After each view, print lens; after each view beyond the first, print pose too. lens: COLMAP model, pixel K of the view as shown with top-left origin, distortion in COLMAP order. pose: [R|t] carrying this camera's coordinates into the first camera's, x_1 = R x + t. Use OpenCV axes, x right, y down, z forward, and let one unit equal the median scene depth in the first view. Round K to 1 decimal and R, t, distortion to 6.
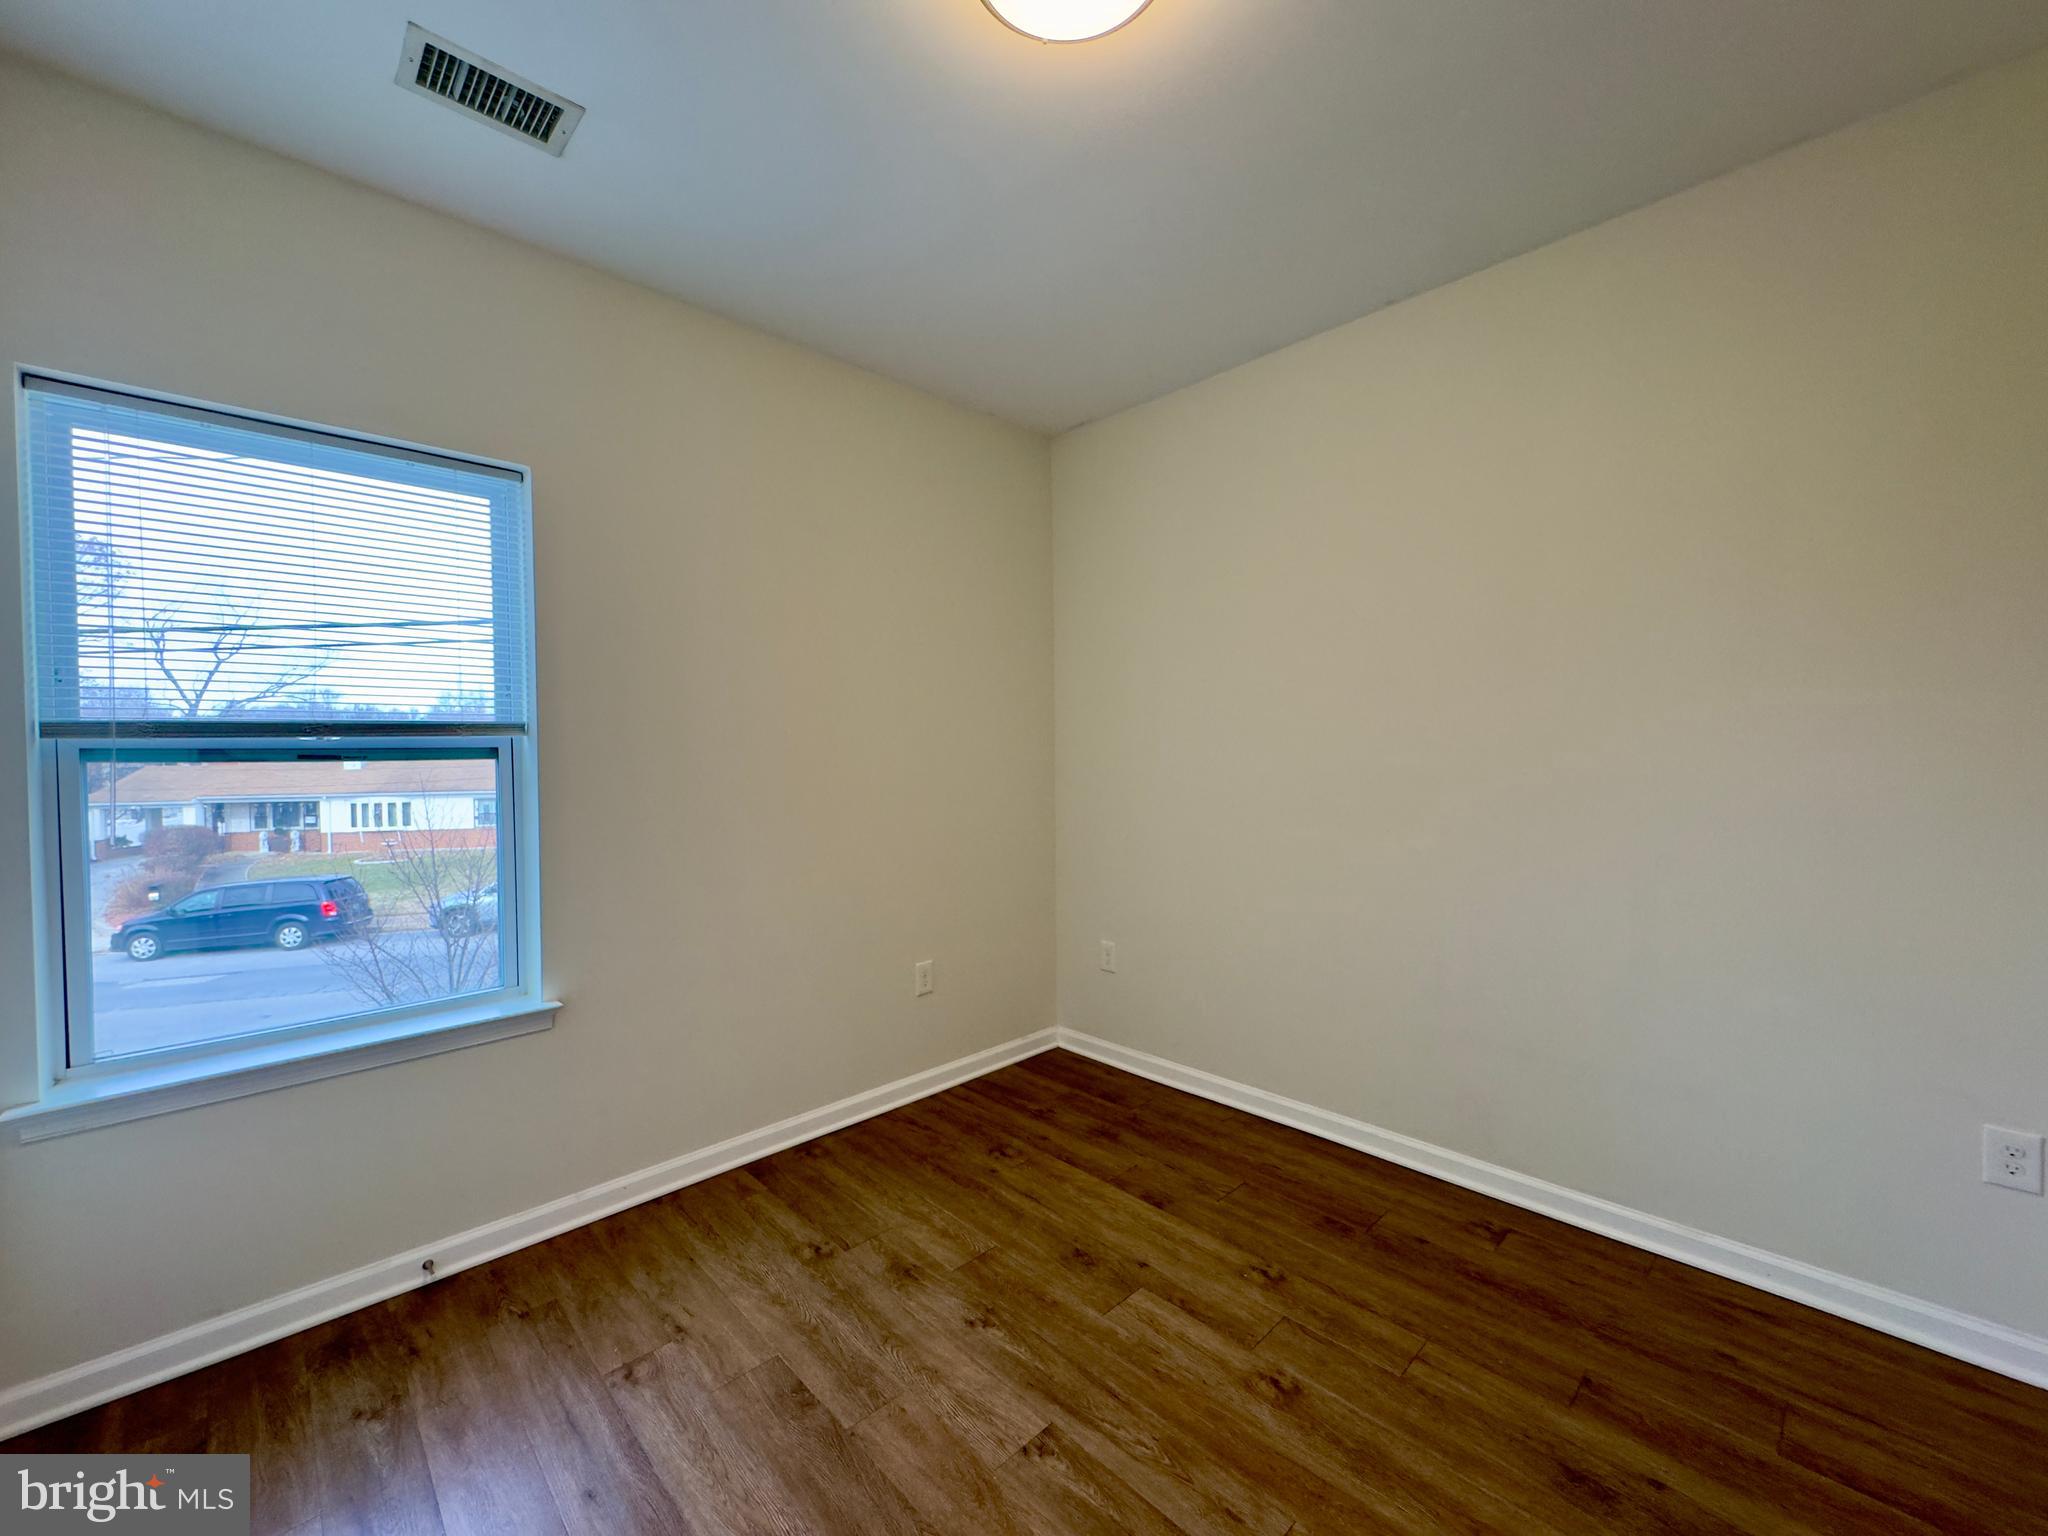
lens RADIAL K [[811.9, 0, 1020.1], [0, 811.9, 770.8], [0, 0, 1]] dist [0.000458, 0.000140]
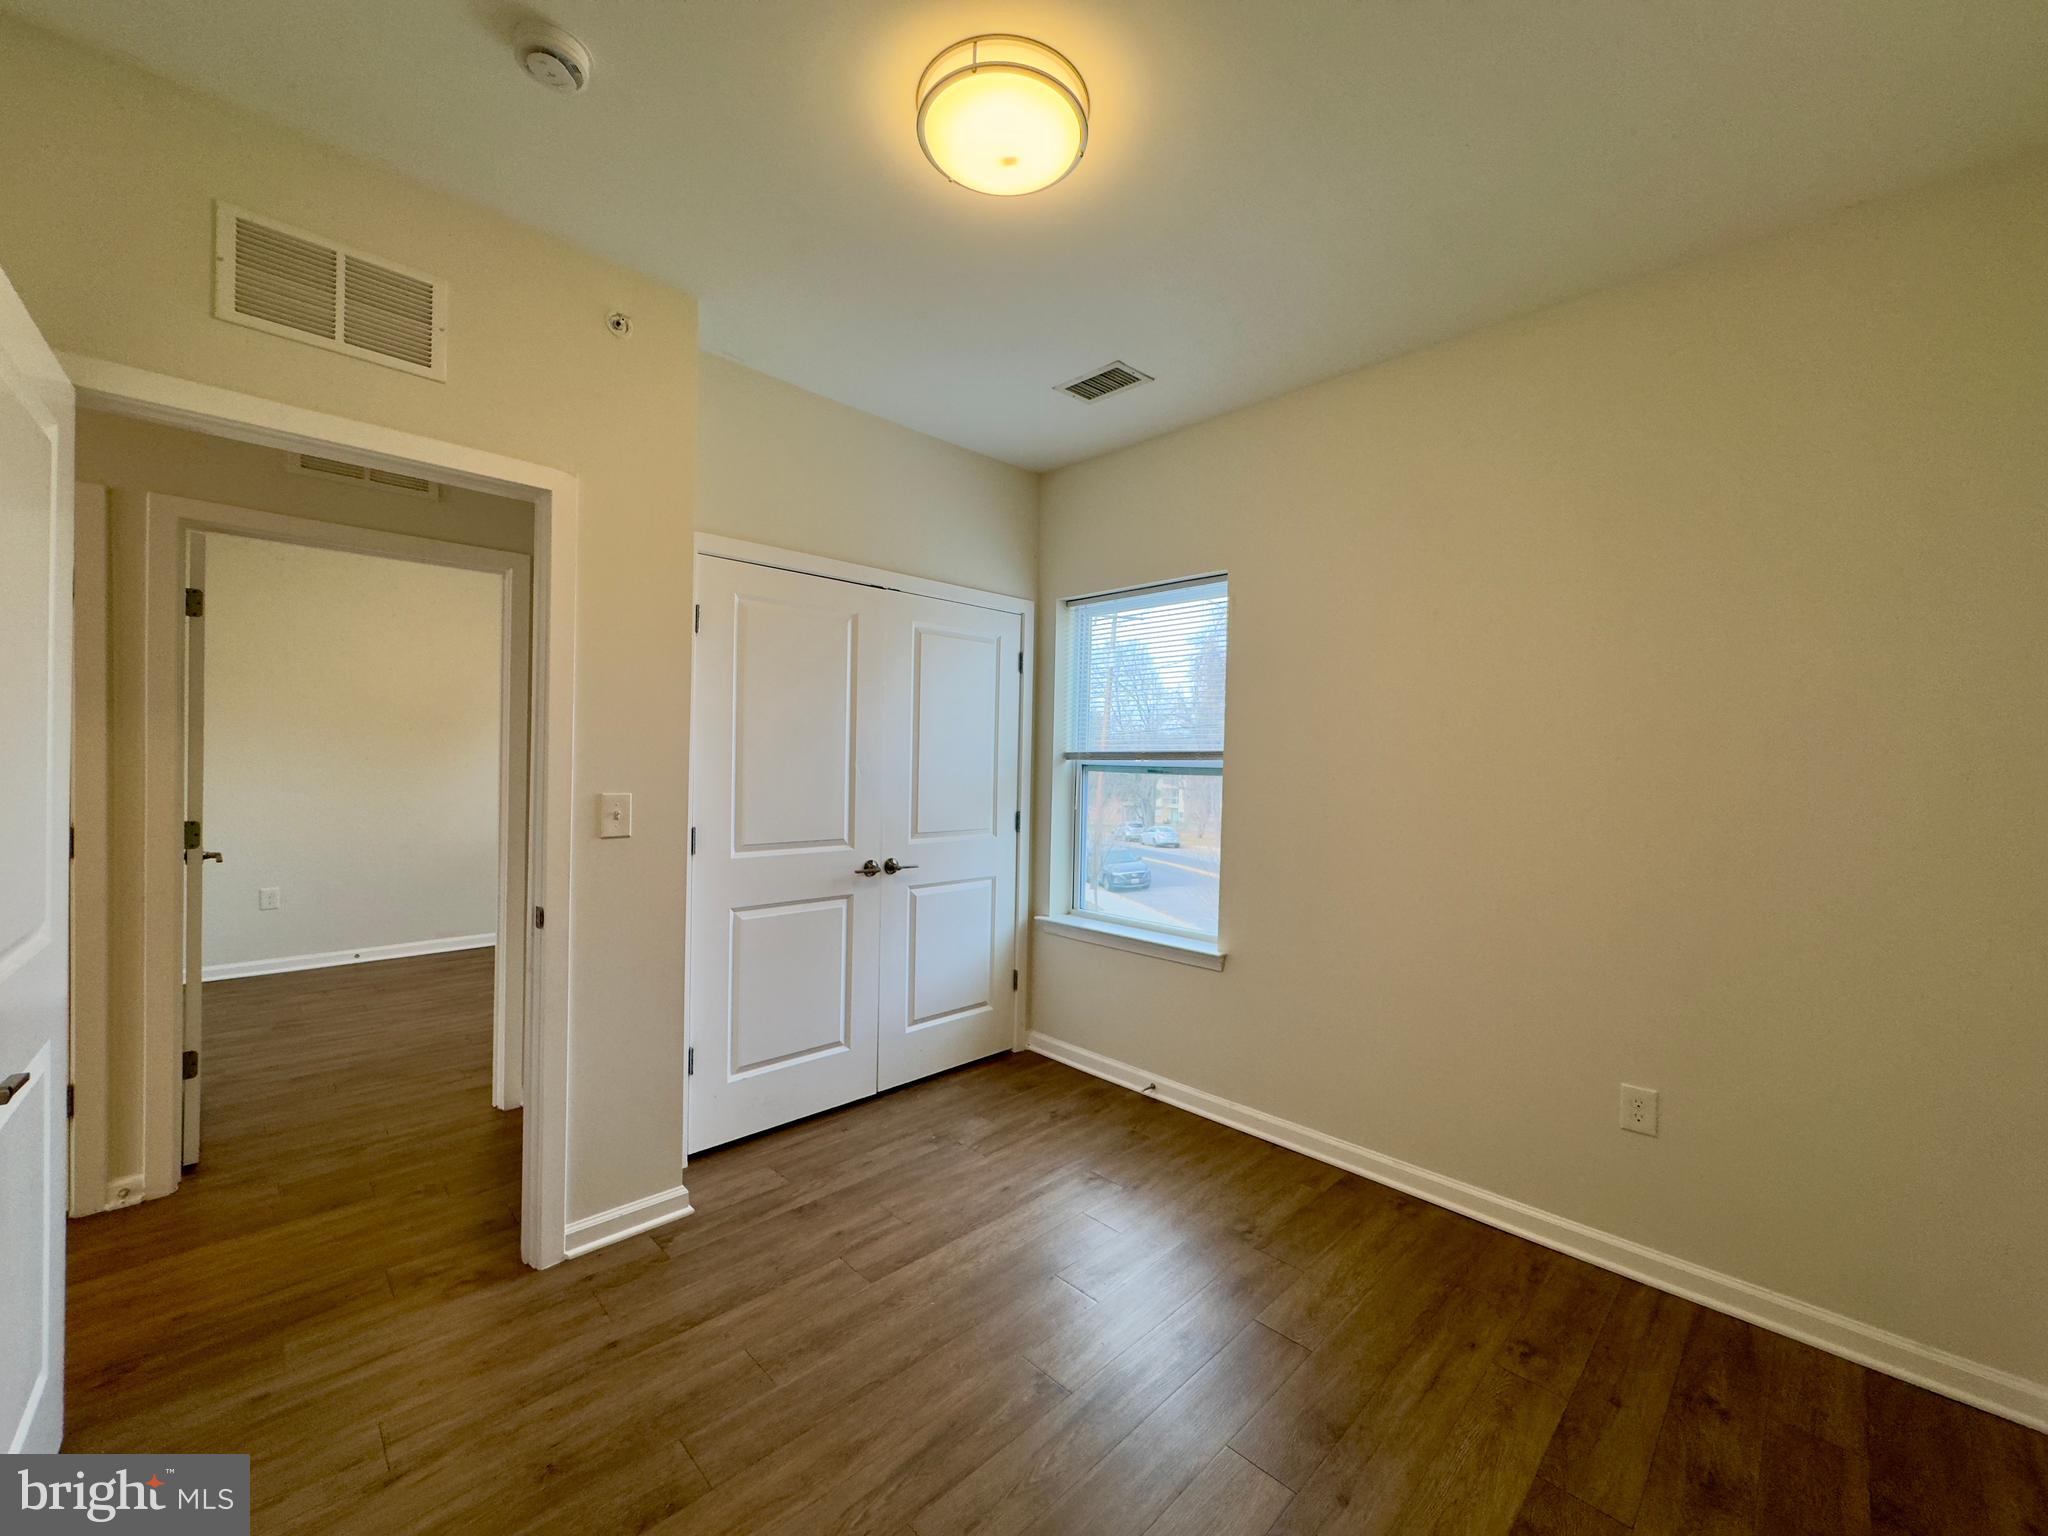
lens RADIAL K [[811.9, 0, 1020.1], [0, 811.9, 770.8], [0, 0, 1]] dist [0.000458, 0.000140]
pose [[0.007333, 0.018311, -0.999805, 0.774646], [-0.040755, 0.999007, 0.017998, -0.033440], [0.999142, 0.040615, 0.008072, 0.618355]]
